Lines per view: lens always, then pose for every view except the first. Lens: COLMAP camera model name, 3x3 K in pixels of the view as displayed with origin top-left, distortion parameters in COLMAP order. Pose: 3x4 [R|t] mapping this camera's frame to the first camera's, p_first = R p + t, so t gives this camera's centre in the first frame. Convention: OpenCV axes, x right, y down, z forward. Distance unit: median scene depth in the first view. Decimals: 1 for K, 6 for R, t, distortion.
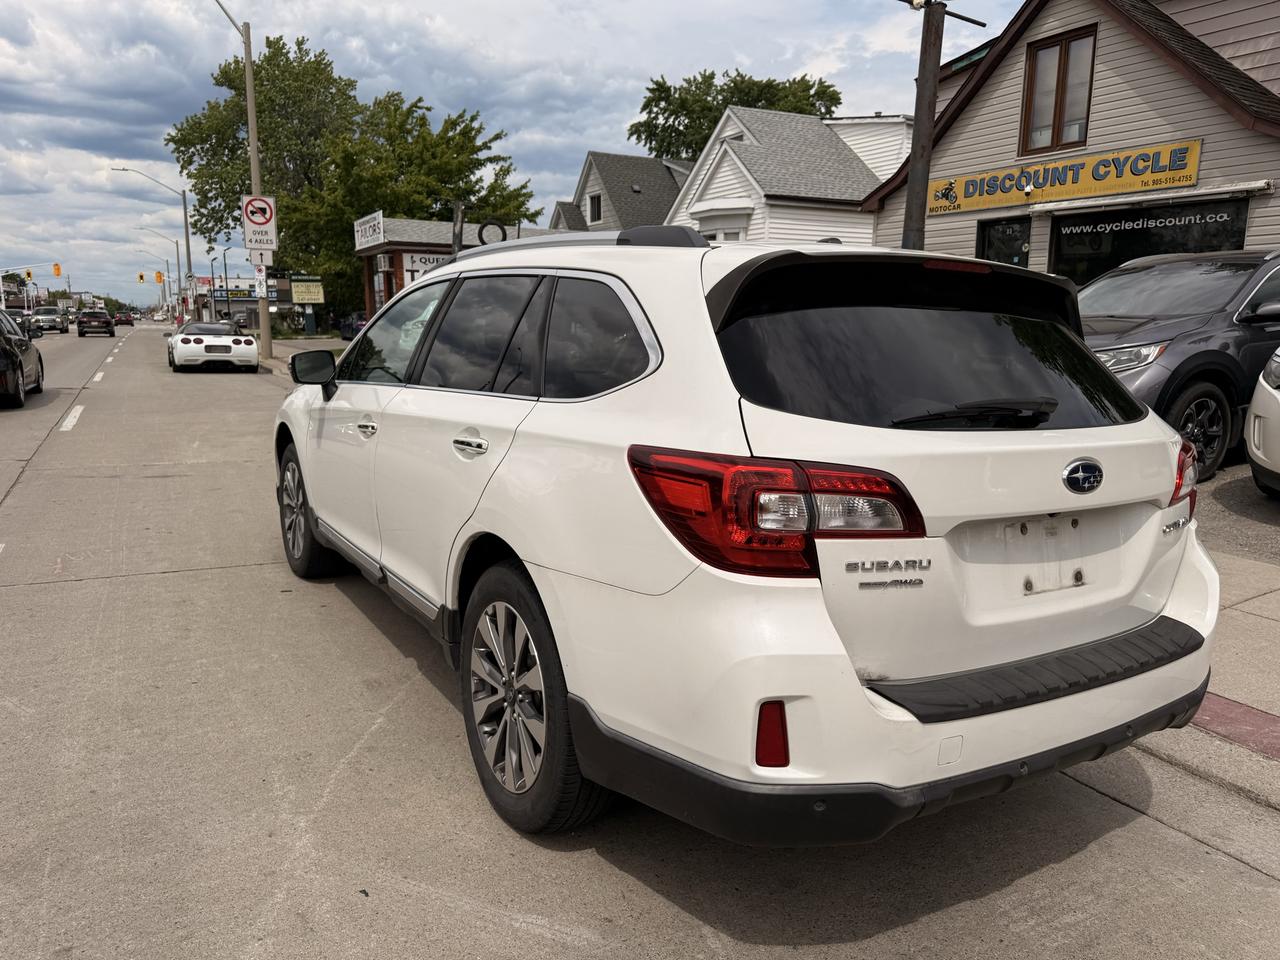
lens RADIAL K [[911.7, 0, 638.8], [0, 911.7, 480.3], [0, 0, 1]] dist [0.017157, -0.020416]
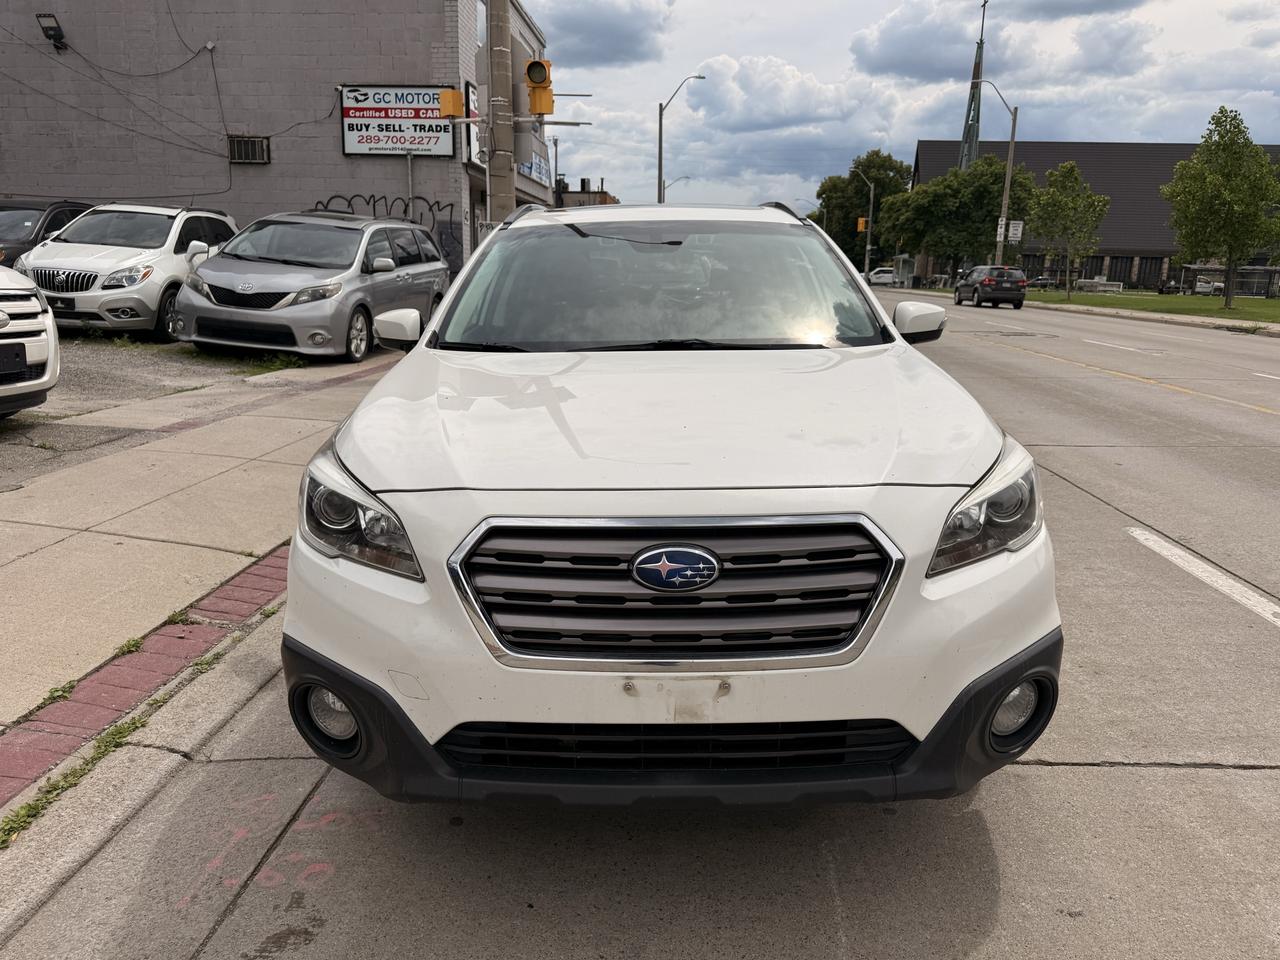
lens RADIAL K [[911.7, 0, 636.4], [0, 911.7, 489.2], [0, 0, 1]] dist [0.017157, -0.020416]
pose [[-0.852022, -0.144911, 0.503050, -0.449894], [0.066626, 0.923095, 0.378756, -0.246150], [-0.519249, 0.356225, -0.776843, 1.429438]]
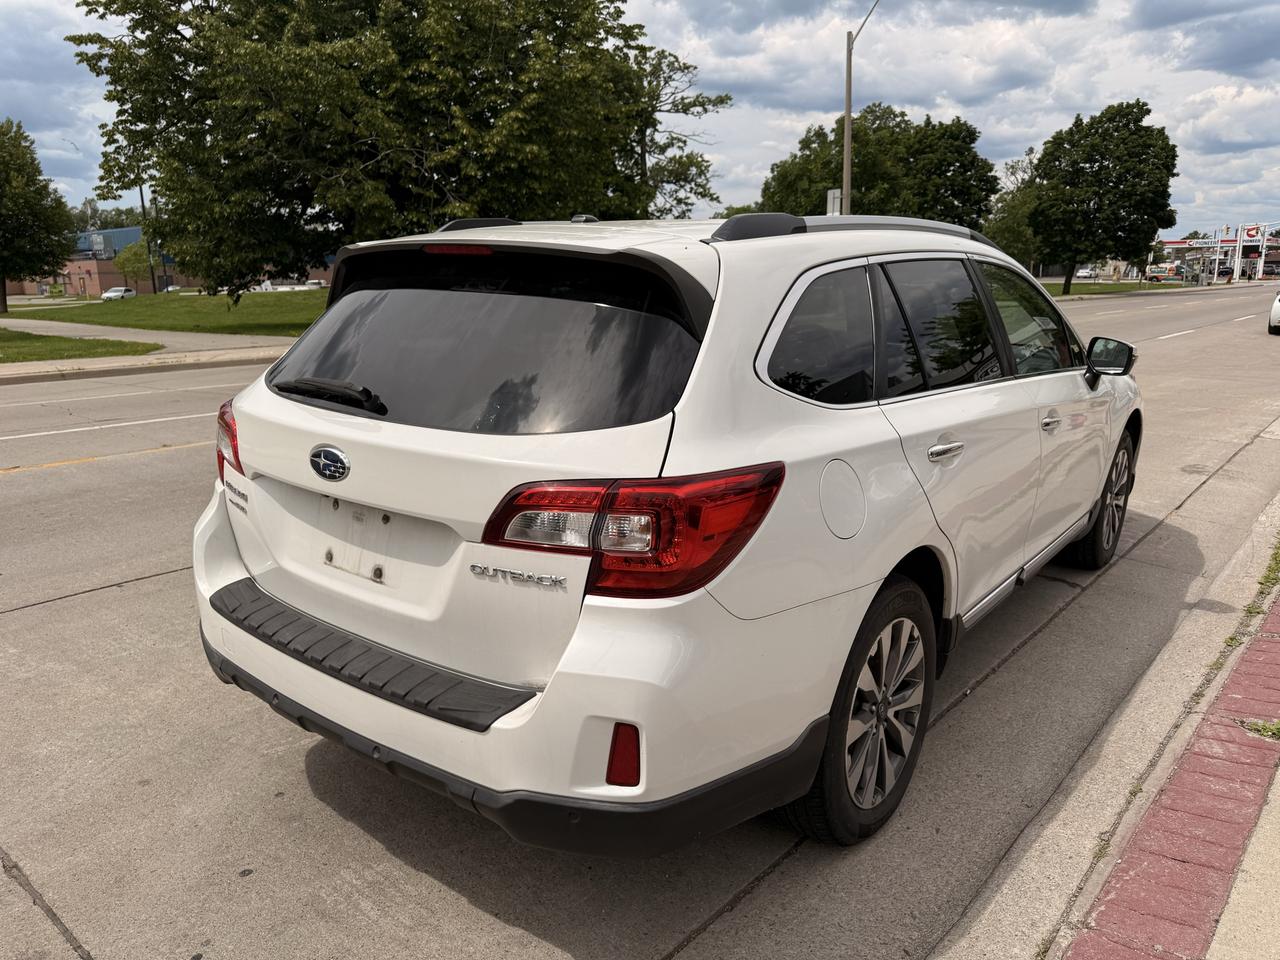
lens RADIAL K [[911.7, 0, 658.5], [0, 911.7, 480.9], [0, 0, 1]] dist [0.017157, -0.020416]
pose [[0.369759, 0.192290, -0.909012, 0.590161], [-0.148925, 0.977966, 0.146298, -0.071673], [0.917115, 0.081279, 0.390248, 0.360881]]
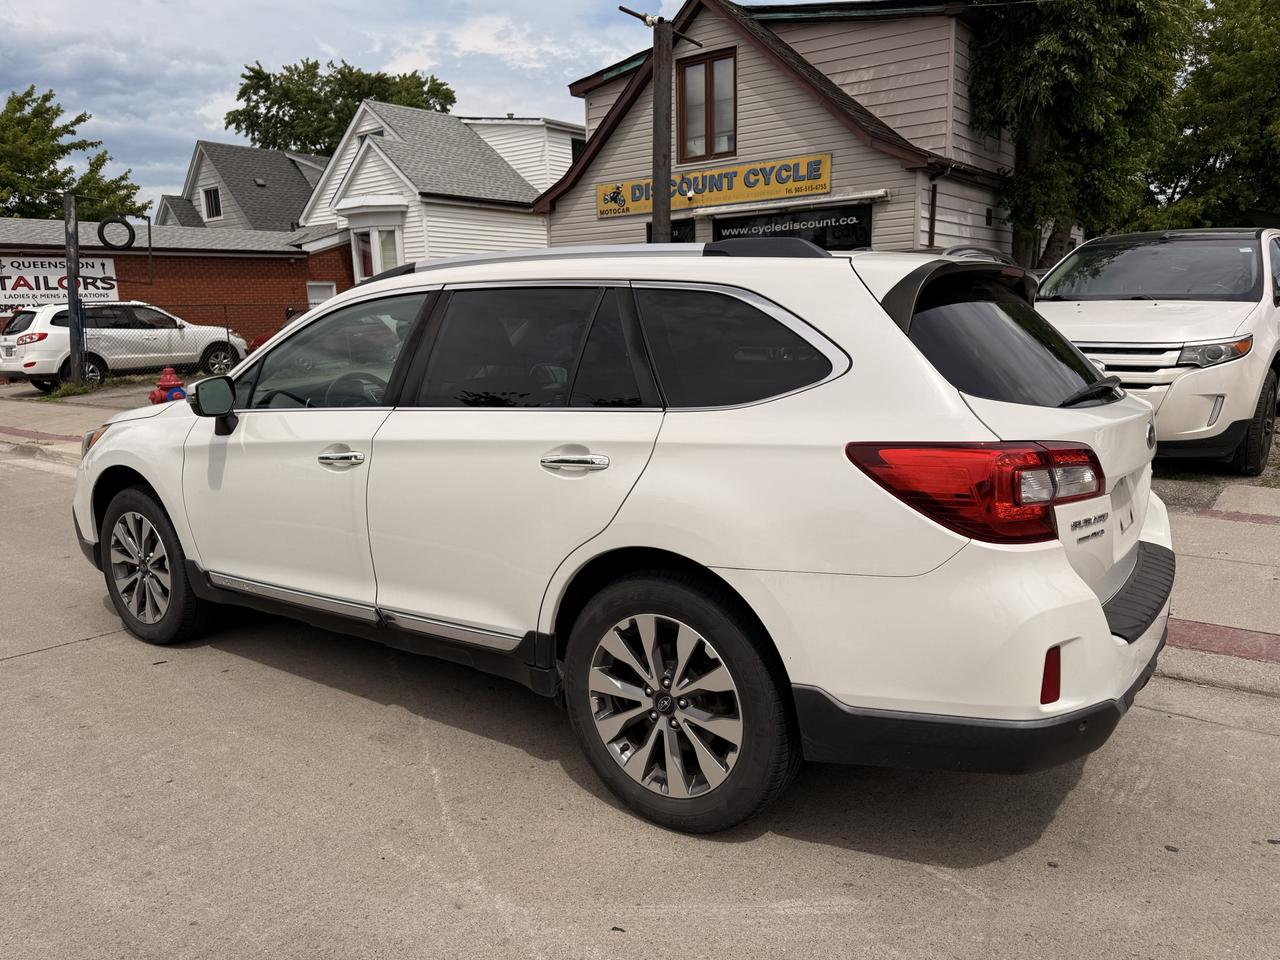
lens RADIAL K [[911.7, 0, 638.4], [0, 911.7, 482.3], [0, 0, 1]] dist [0.017157, -0.020416]
pose [[0.917290, -0.106286, 0.383774, -0.254826], [0.104652, 0.994189, 0.025202, -0.017773], [-0.384223, 0.017045, 0.923083, 0.038039]]
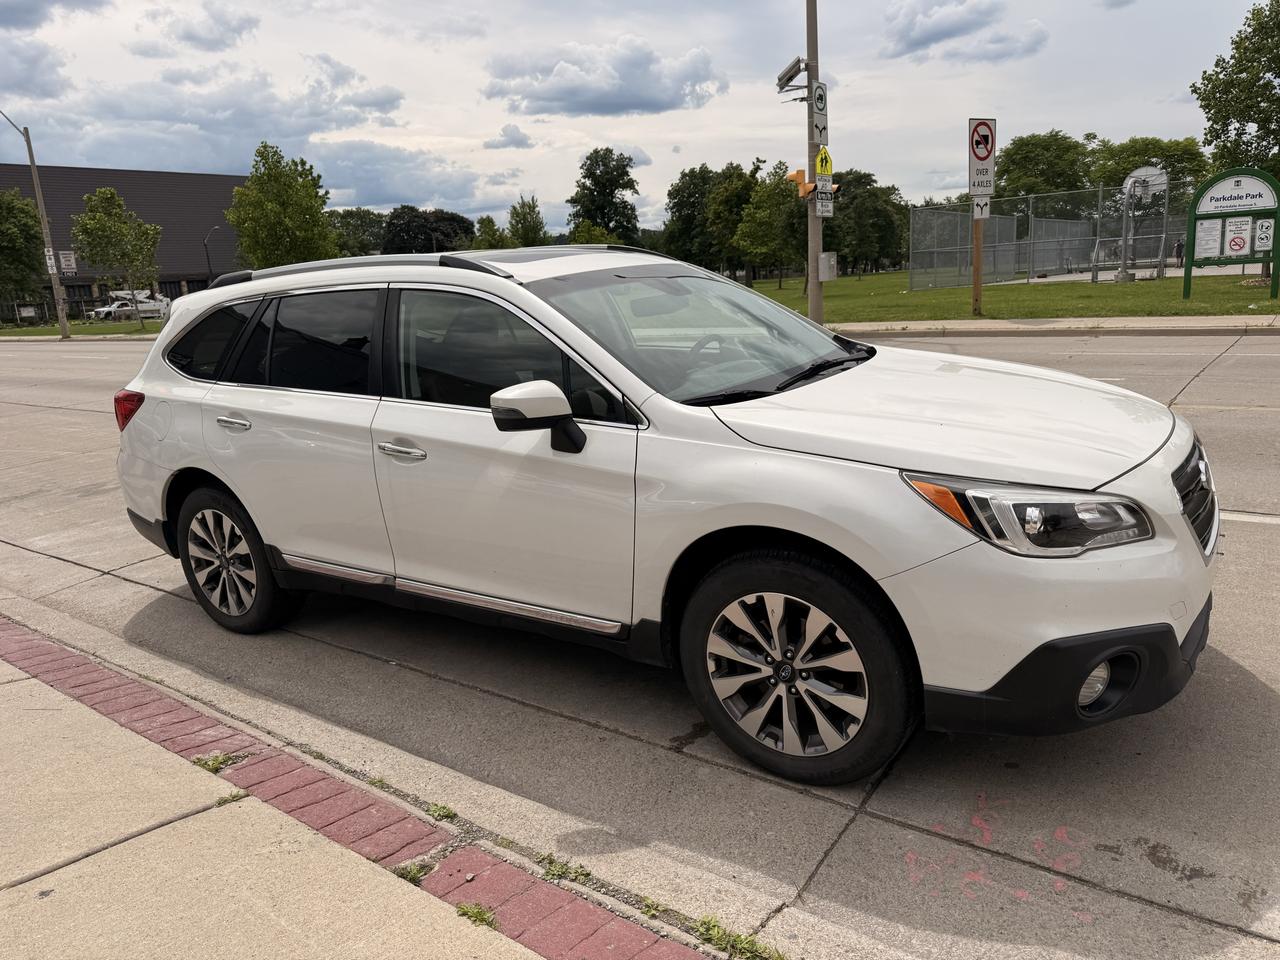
lens RADIAL K [[911.7, 0, 648.1], [0, 911.7, 489.1], [0, 0, 1]] dist [0.017157, -0.020416]
pose [[-0.899688, 0.145219, -0.411672, 0.212176], [-0.023448, 0.925608, 0.377756, -0.280762], [0.435904, 0.349515, -0.829353, 1.480820]]
